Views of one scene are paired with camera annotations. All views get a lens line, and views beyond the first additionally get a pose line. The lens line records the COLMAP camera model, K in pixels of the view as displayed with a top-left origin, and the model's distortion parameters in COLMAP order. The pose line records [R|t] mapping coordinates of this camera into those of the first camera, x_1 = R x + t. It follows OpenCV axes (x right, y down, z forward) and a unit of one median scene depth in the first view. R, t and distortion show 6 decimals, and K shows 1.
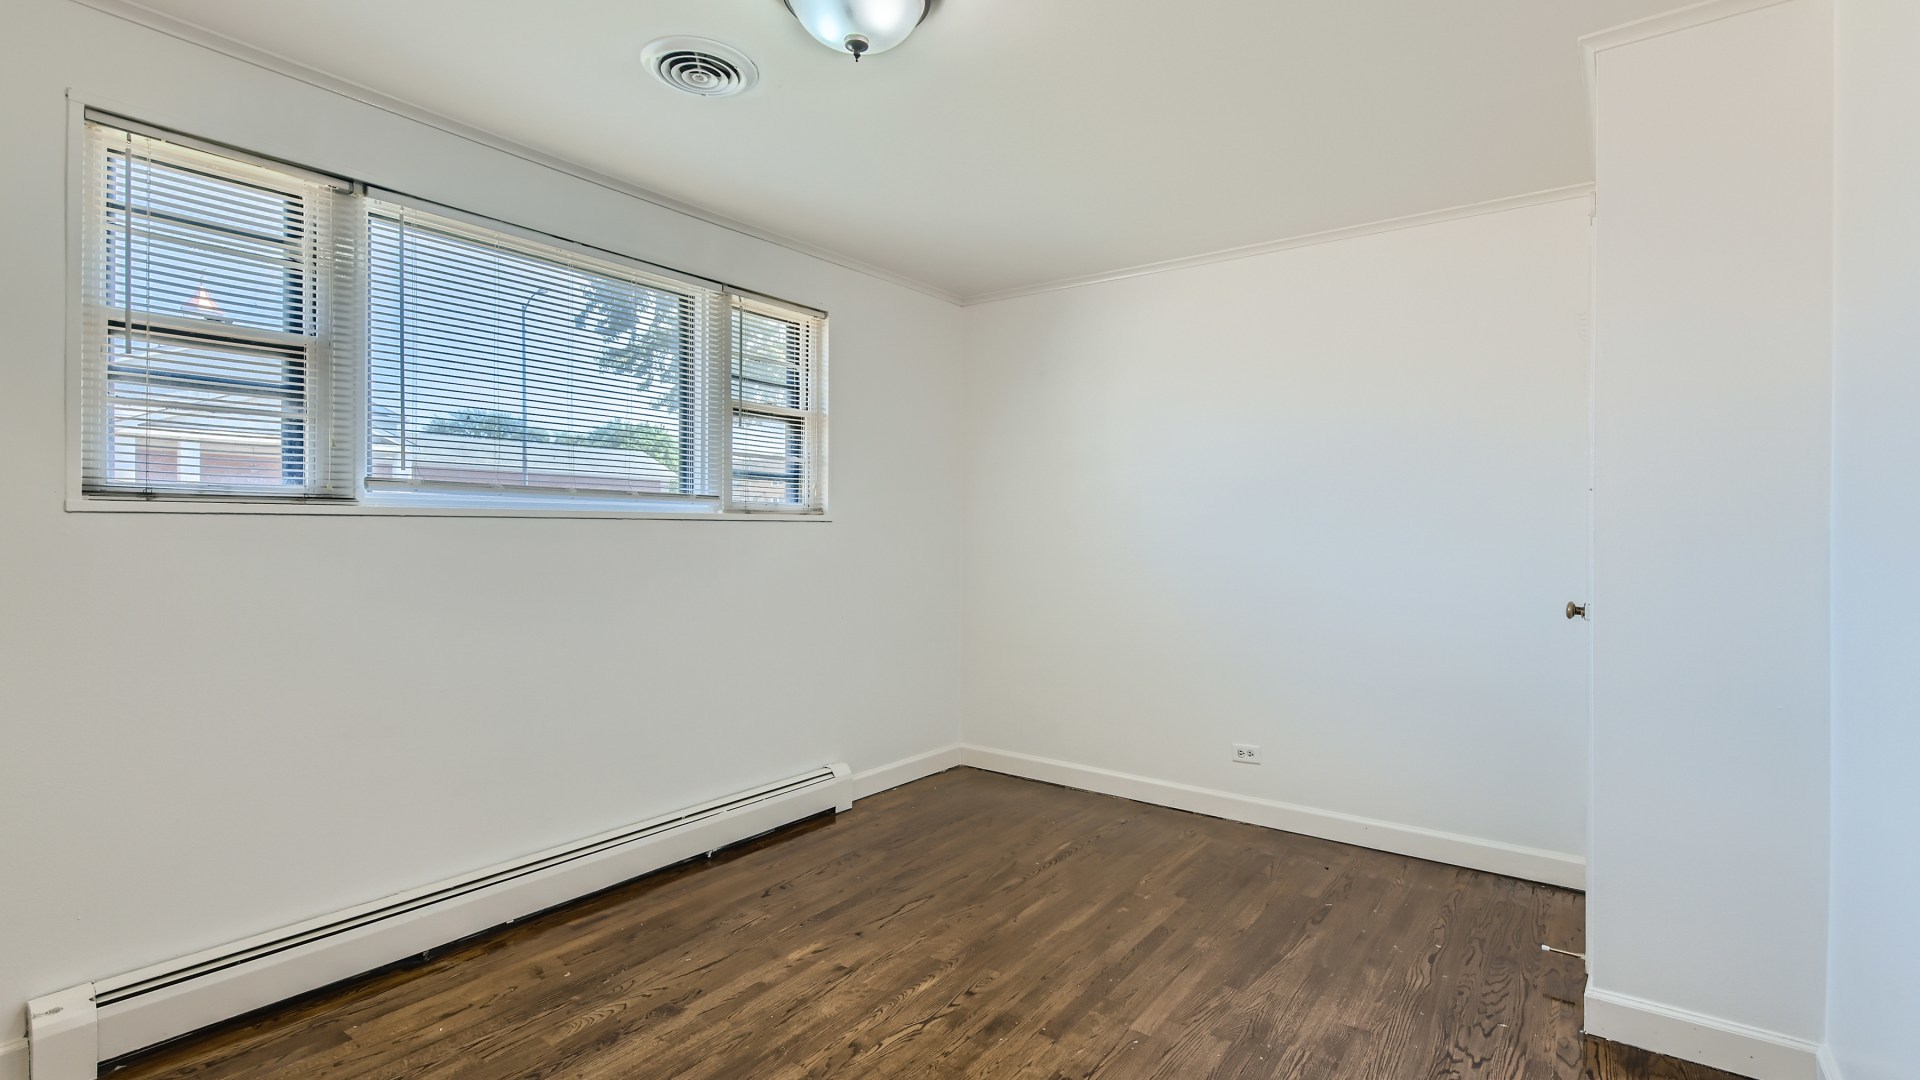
lens RADIAL K [[874.1, 0, 960.0], [0, 874.1, 540.0], [0, 0, 1]] dist [0.025572, -0.013661]
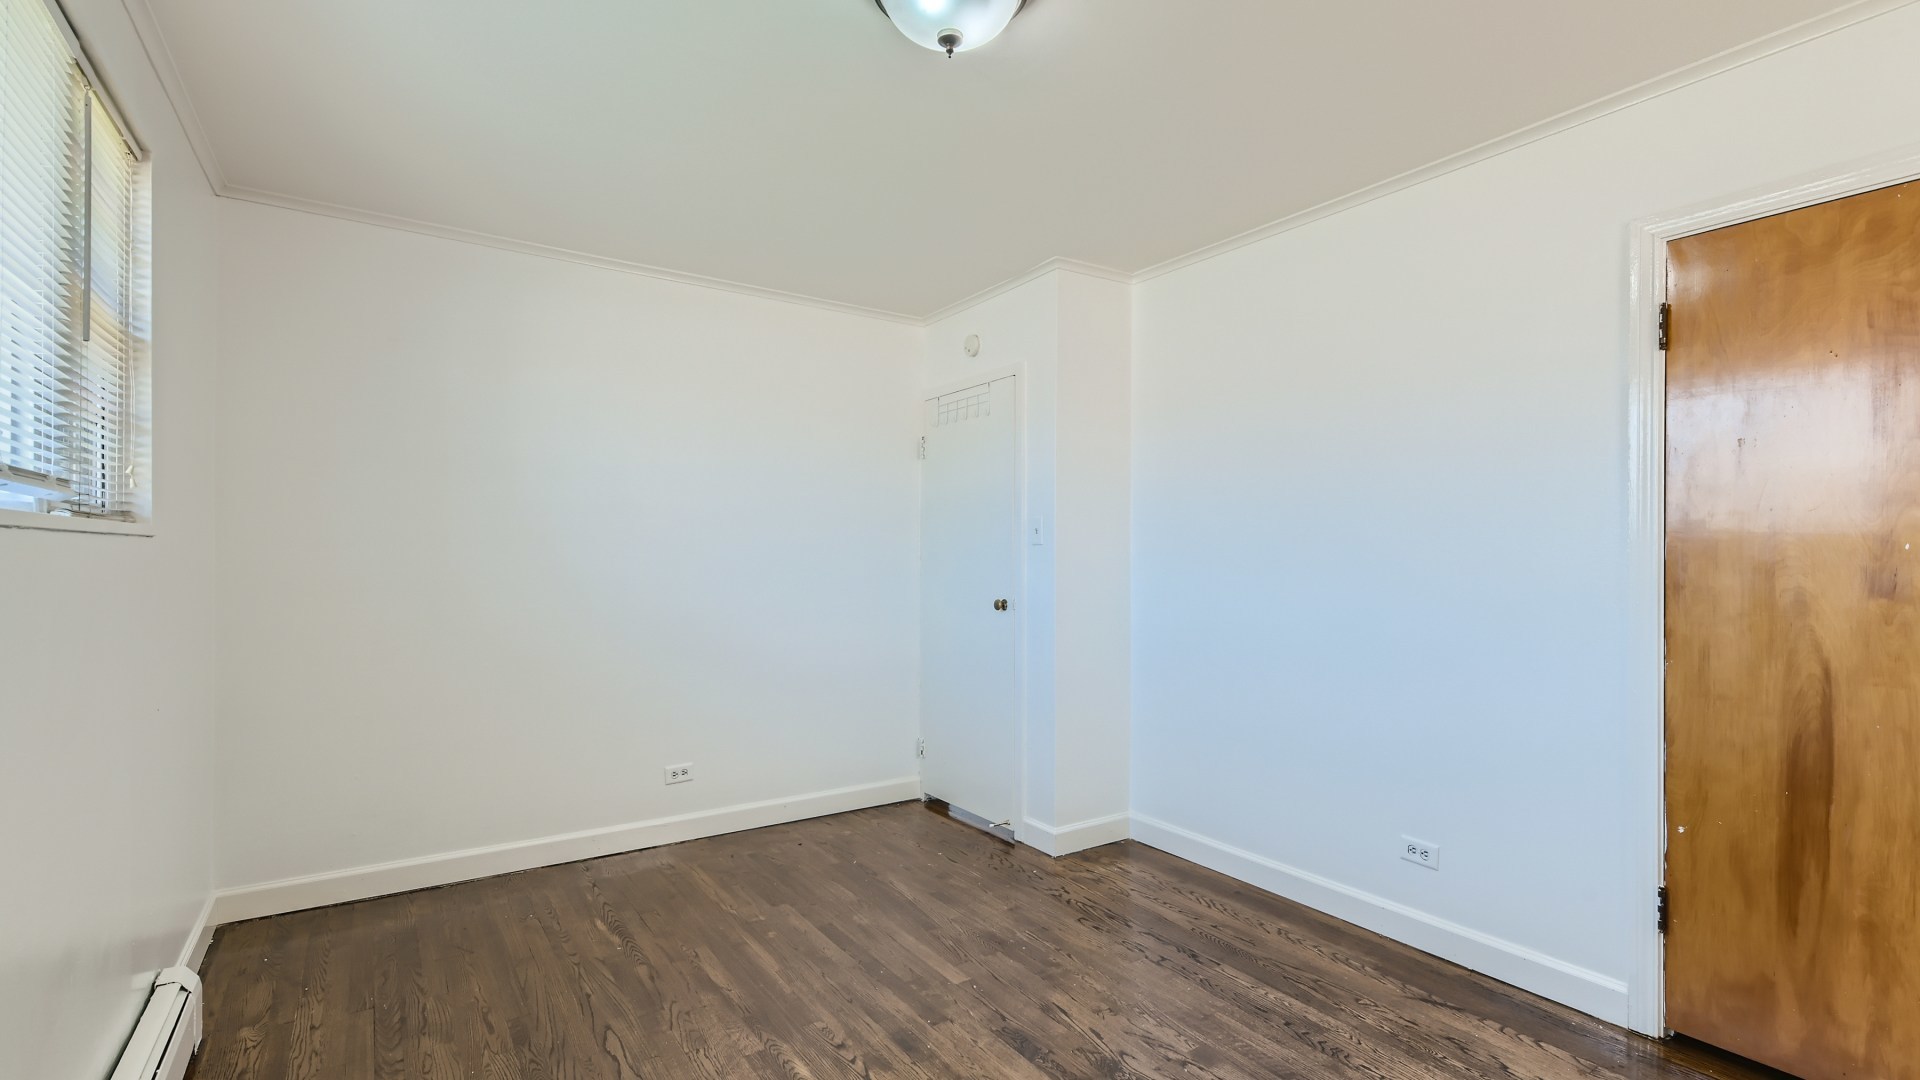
lens RADIAL K [[874.1, 0, 960.0], [0, 874.1, 540.0], [0, 0, 1]] dist [0.025572, -0.013661]
pose [[0.329304, 0.018877, 0.944035, -0.675276], [0.005933, 0.999739, -0.022060, -0.004031], [-0.944205, 0.012865, 0.329106, 0.447863]]
